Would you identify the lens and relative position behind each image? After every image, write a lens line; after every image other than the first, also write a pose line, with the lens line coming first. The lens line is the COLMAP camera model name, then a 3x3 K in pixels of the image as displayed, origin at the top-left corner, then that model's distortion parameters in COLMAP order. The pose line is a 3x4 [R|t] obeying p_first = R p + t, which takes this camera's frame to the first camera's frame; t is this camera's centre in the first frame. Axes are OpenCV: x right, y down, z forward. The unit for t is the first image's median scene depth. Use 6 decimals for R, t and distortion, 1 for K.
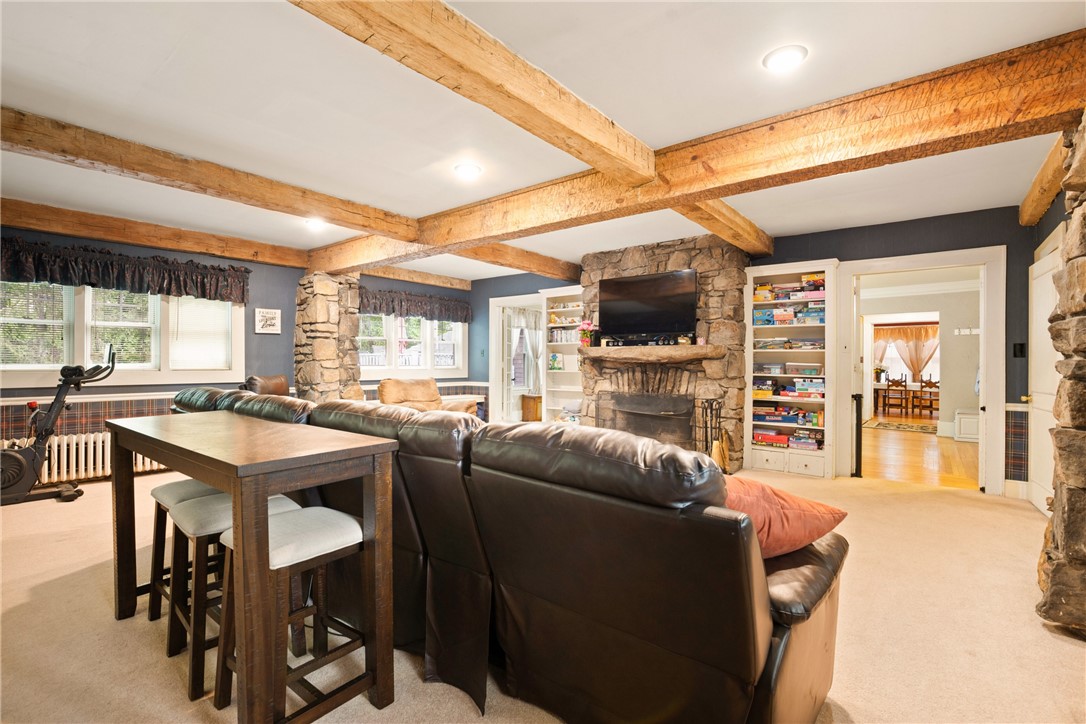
lens RADIAL K [[501.3, 0, 537.0], [0, 501.3, 364.1], [0, 0, 1]] dist [-0.022893, 0.000020]
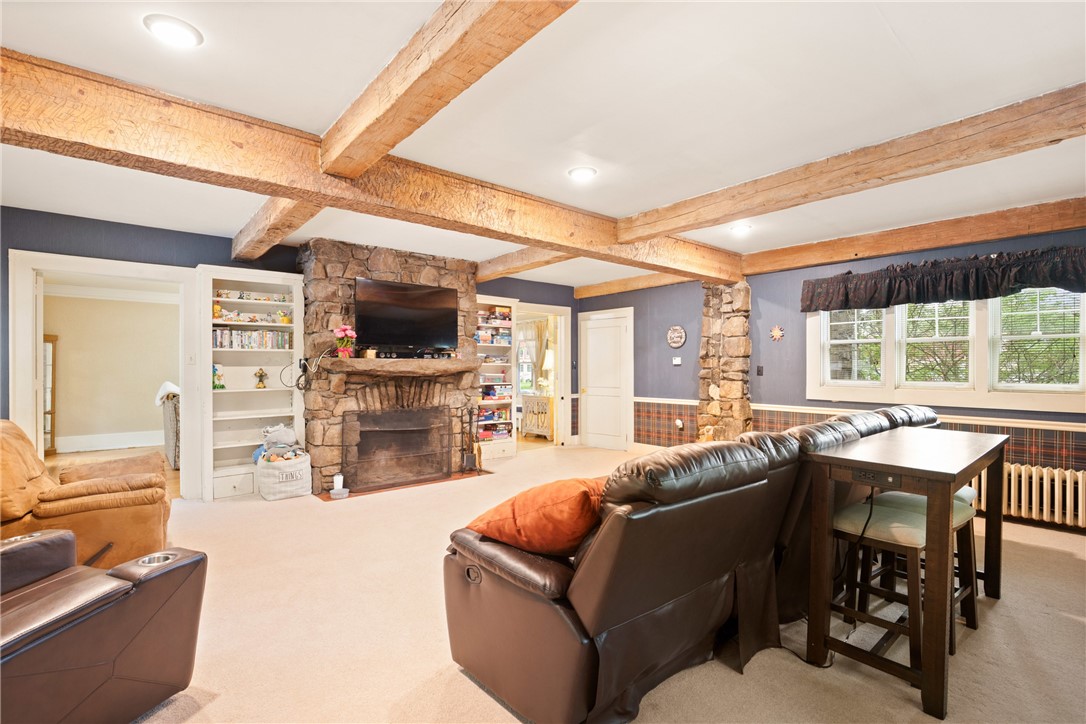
lens RADIAL K [[501.3, 0, 537.0], [0, 501.3, 364.1], [0, 0, 1]] dist [-0.022893, 0.000020]
pose [[0.183054, -0.002461, 0.983100, -0.676505], [0.002752, 0.999994, 0.001990, -0.026987], [-0.983099, 0.002341, 0.183060, 0.589831]]
